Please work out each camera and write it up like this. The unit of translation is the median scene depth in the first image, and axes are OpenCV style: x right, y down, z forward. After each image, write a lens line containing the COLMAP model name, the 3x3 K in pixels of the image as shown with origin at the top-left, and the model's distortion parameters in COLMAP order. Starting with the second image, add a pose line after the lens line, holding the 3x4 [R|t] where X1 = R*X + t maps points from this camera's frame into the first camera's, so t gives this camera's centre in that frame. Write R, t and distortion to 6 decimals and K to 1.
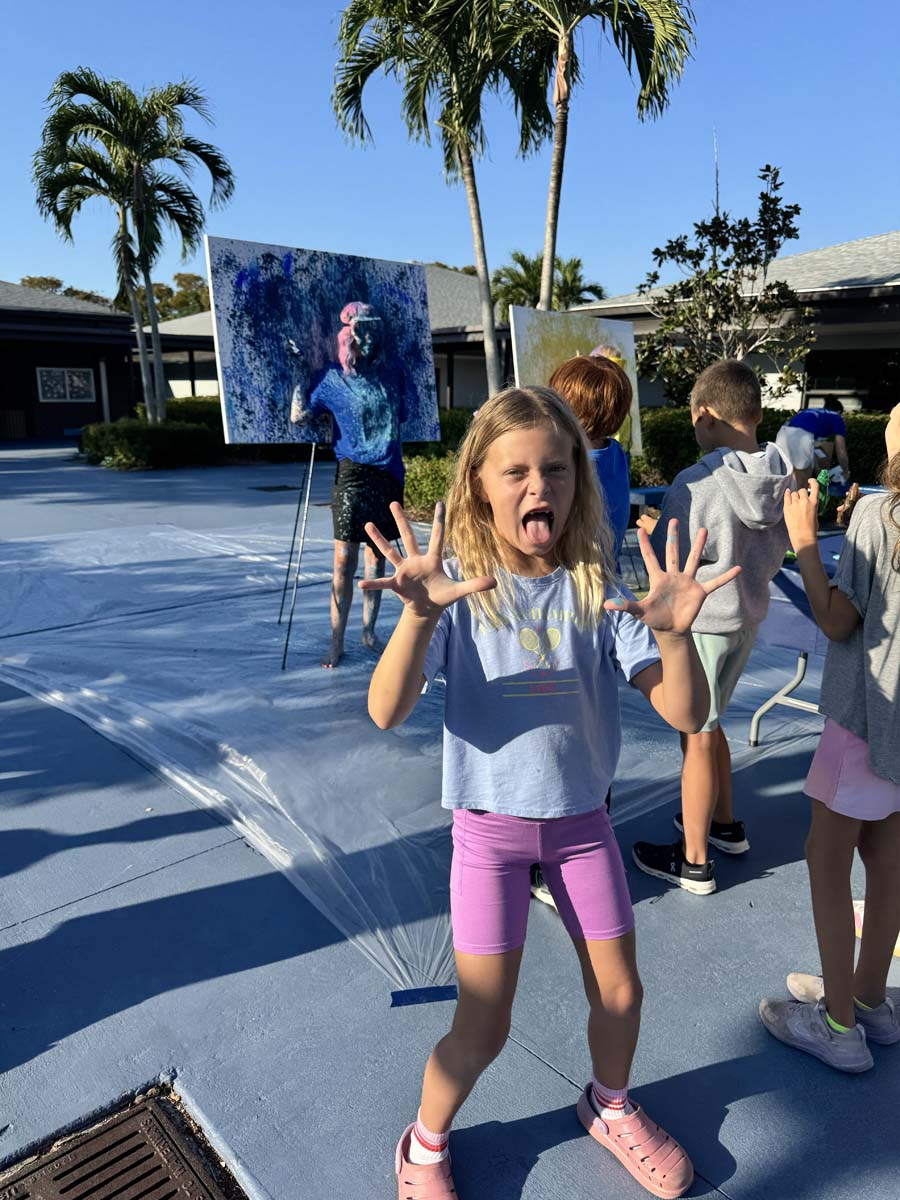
lens RADIAL K [[860.7, 0, 458.3], [0, 860.7, 612.2], [0, 0, 1]] dist [0.025329, -0.042082]
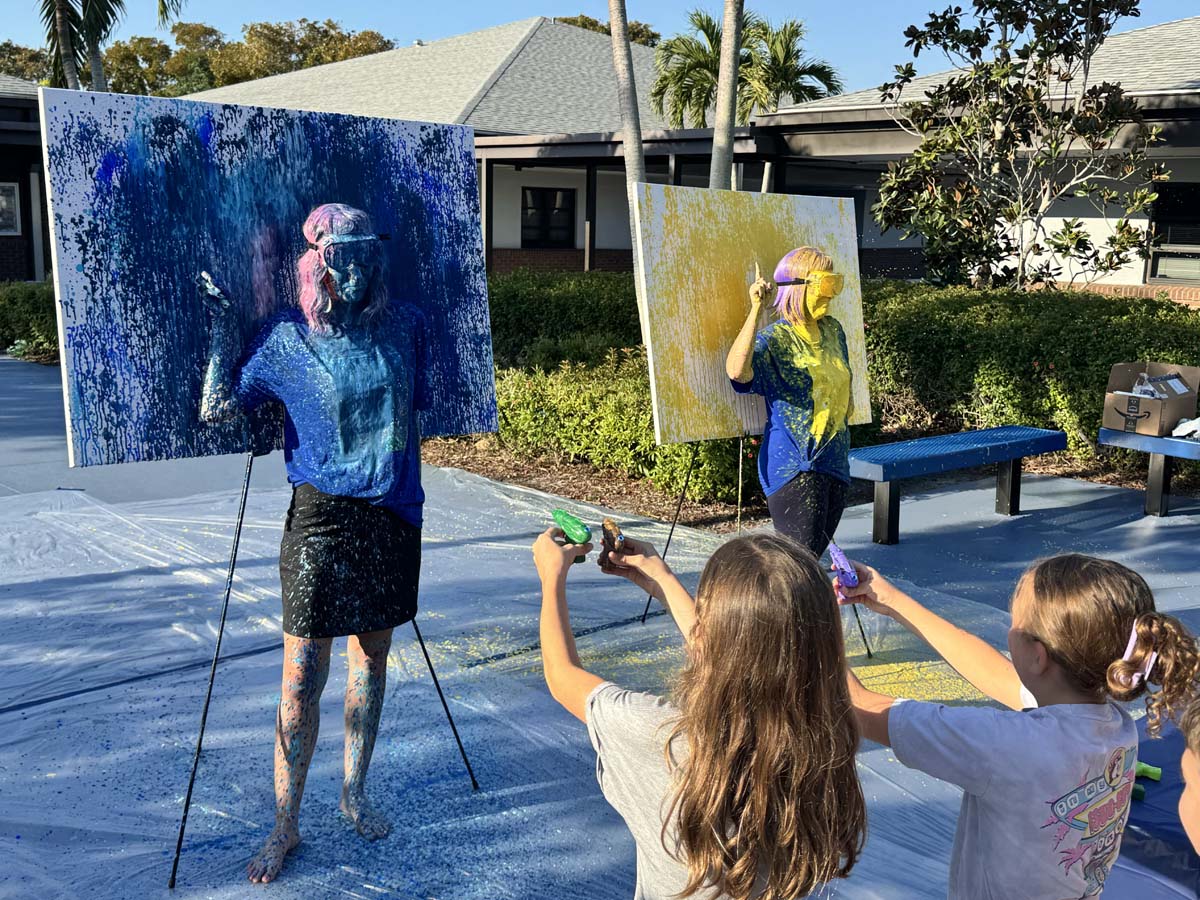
lens RADIAL K [[1329.6, 0, 628.5], [0, 1329.6, 453.1], [0, 0, 1]] dist [0.199682, -0.464940]
pose [[0.999836, 0.014686, 0.010643, 0.020274], [-0.013932, 0.997605, -0.067745, -0.046900], [-0.011612, 0.067586, 0.997646, 0.049491]]
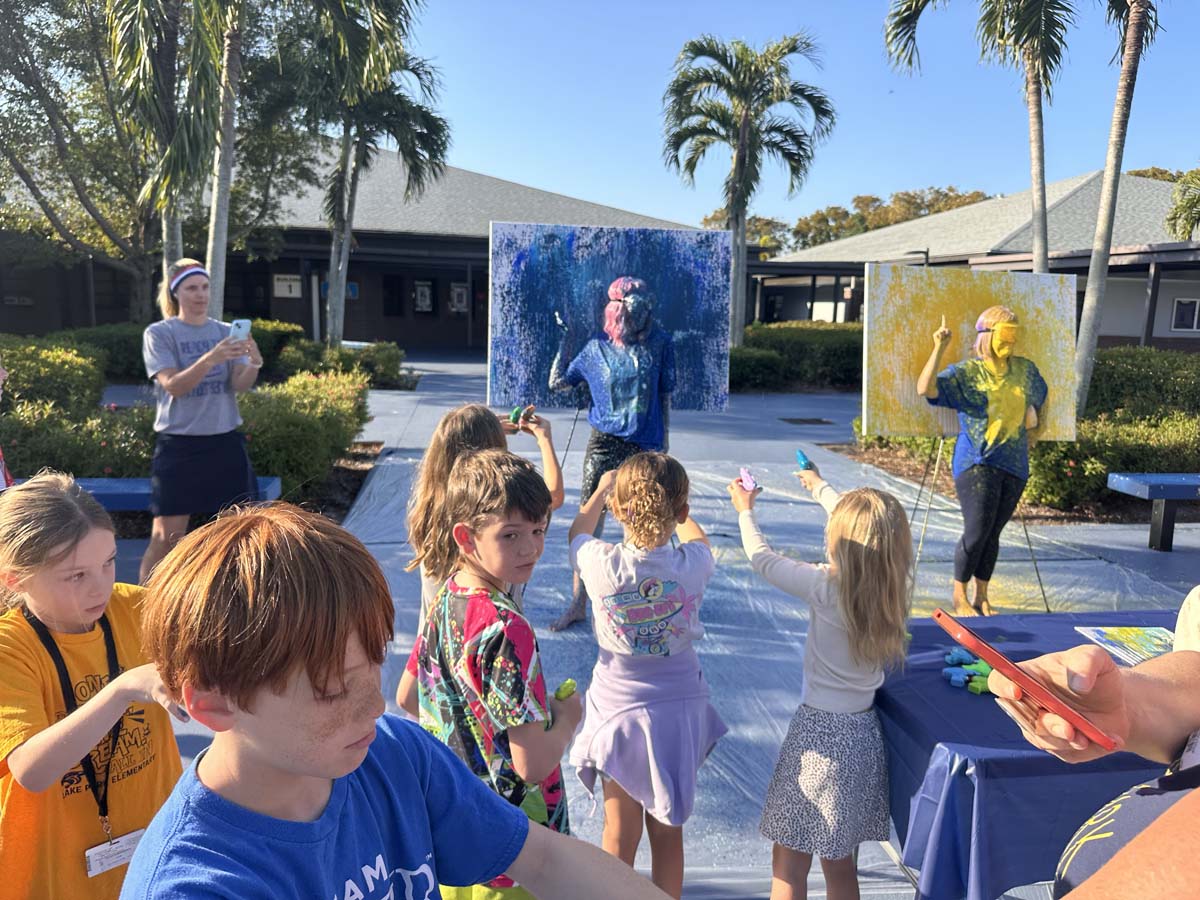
lens RADIAL K [[860.0, 0, 600.0], [0, 860.0, 450.0], [0, 0, 1]] dist [0.063776, -0.085924]
pose [[0.825785, 0.107232, -0.553698, 0.141546], [-0.153995, 0.987323, -0.038458, -0.036928], [0.542554, 0.117025, 0.831829, 0.053626]]
